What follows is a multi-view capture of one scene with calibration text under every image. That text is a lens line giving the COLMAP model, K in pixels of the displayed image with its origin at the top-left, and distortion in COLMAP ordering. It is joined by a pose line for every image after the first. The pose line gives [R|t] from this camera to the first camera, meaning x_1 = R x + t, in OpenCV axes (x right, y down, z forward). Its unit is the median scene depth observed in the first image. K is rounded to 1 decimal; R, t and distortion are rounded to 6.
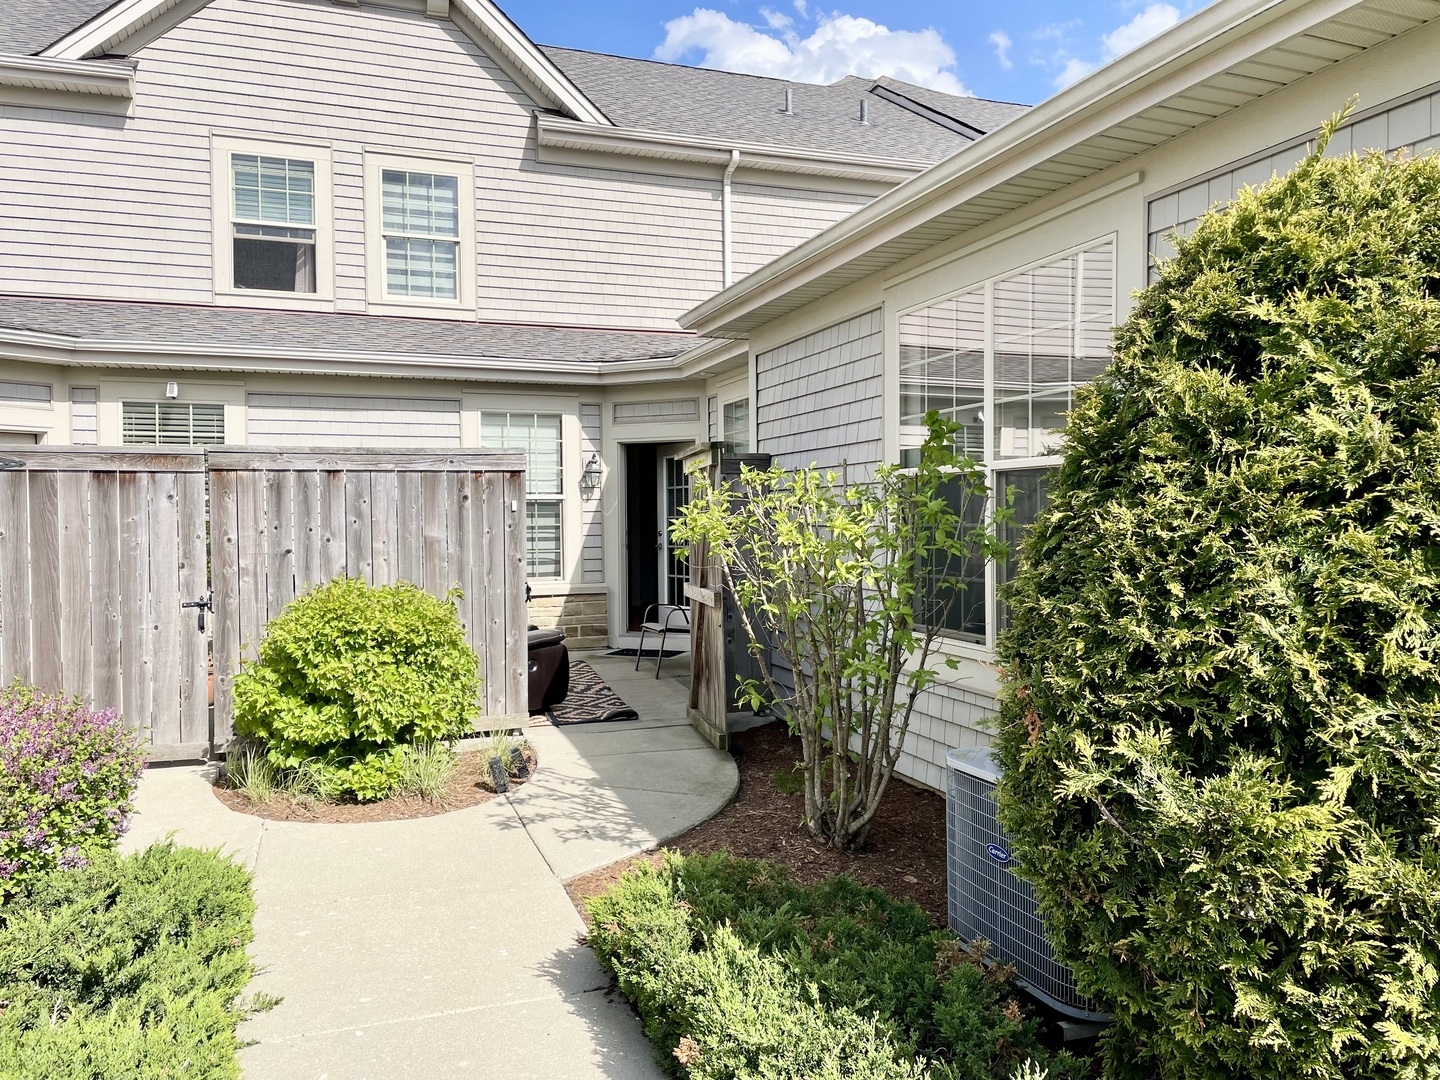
lens RADIAL K [[1104.2, 0, 721.1], [0, 1104.2, 537.6], [0, 0, 1]] dist [0.085917, -0.115257]
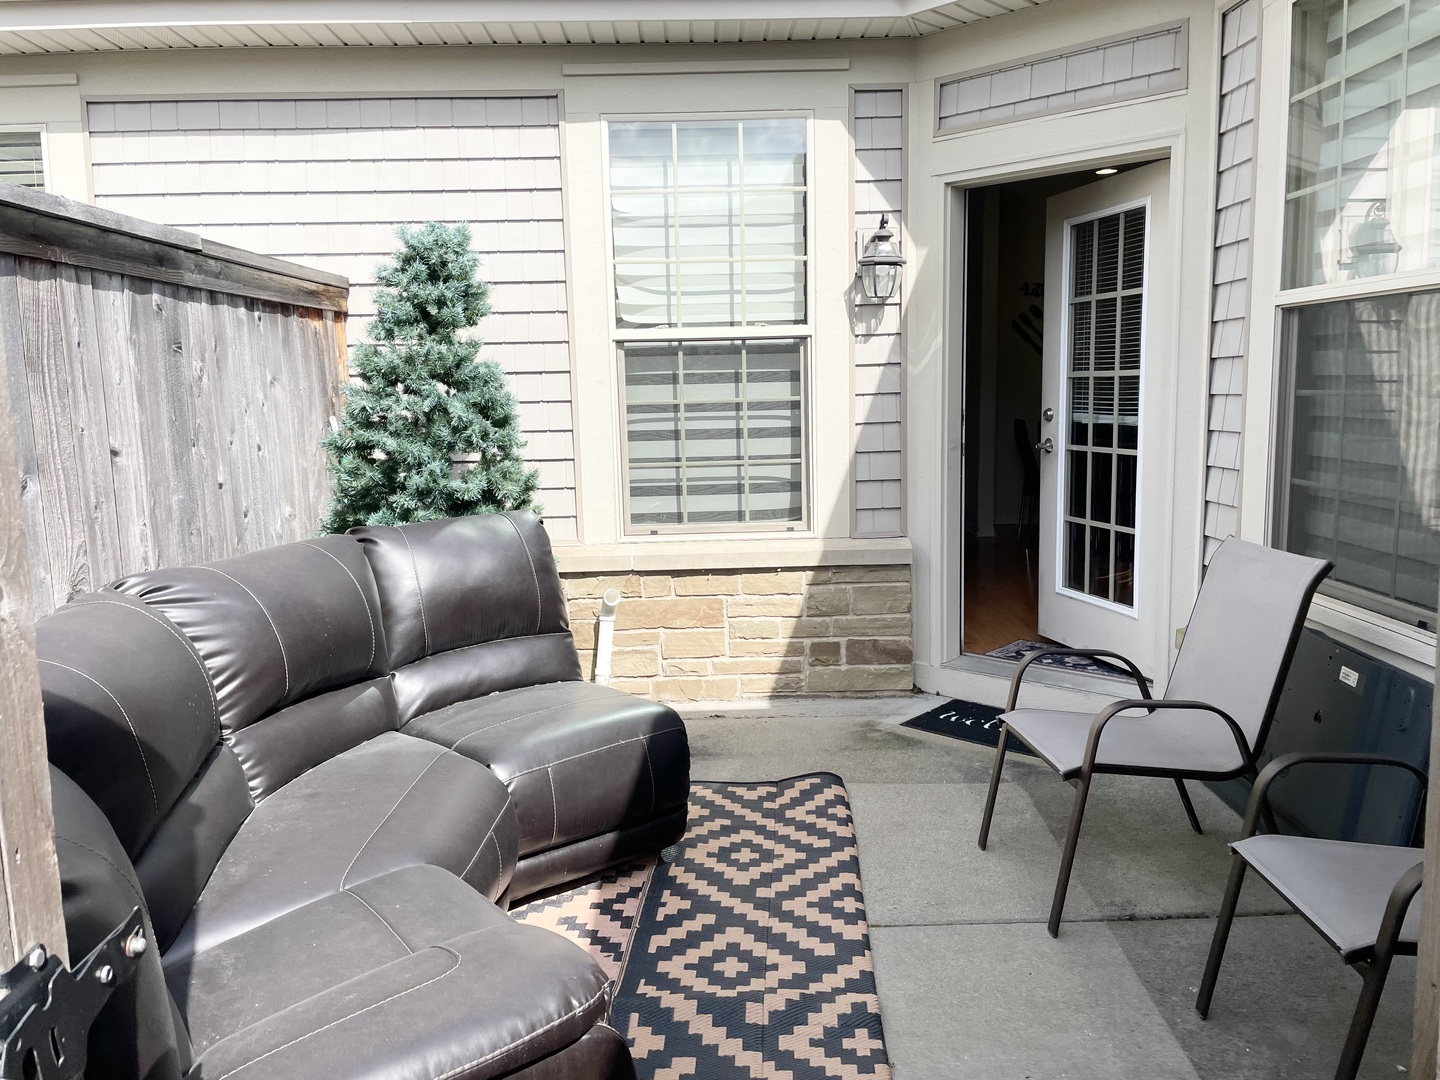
lens RADIAL K [[1104.2, 0, 718.2], [0, 1104.2, 534.3], [0, 0, 1]] dist [0.085917, -0.115257]
pose [[0.950358, 0.031547, -0.309555, -0.044191], [0.010360, 0.991088, 0.132807, -0.016396], [0.310986, -0.129421, 0.941561, 0.589055]]
